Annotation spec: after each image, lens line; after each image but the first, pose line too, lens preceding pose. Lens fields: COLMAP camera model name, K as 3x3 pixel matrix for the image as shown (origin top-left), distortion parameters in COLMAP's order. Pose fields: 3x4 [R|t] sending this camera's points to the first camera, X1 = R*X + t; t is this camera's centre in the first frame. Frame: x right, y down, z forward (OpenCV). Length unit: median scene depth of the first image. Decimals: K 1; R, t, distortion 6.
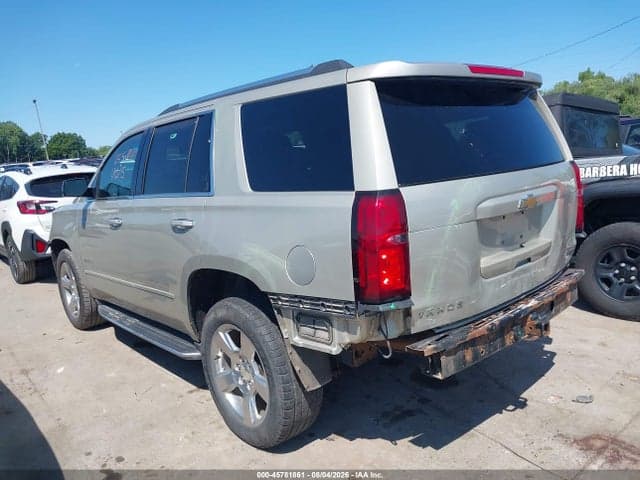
lens RADIAL K [[531.6, 0, 333.4], [0, 531.6, 244.2], [0, 0, 1]] dist [-0.013308, 0.005751]
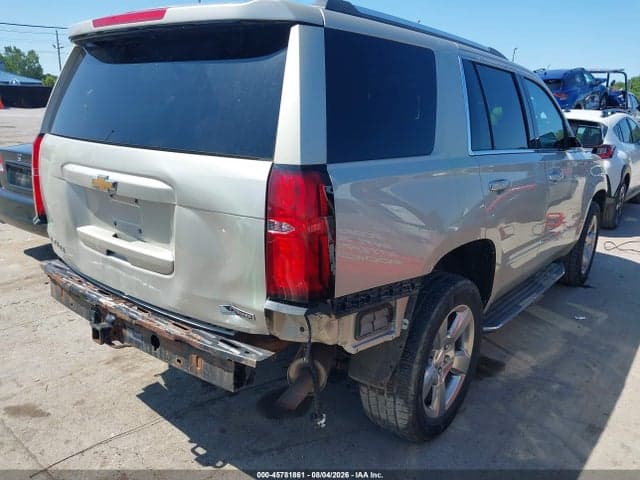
lens RADIAL K [[530.3, 0, 312.8], [0, 530.3, 240.6], [0, 0, 1]] dist [0.032205, -0.003085]
pose [[0.115197, 0.322225, -0.939628, 1.163451], [-0.202381, 0.933698, 0.295380, -0.295866], [0.972508, 0.156136, 0.172772, 1.134096]]
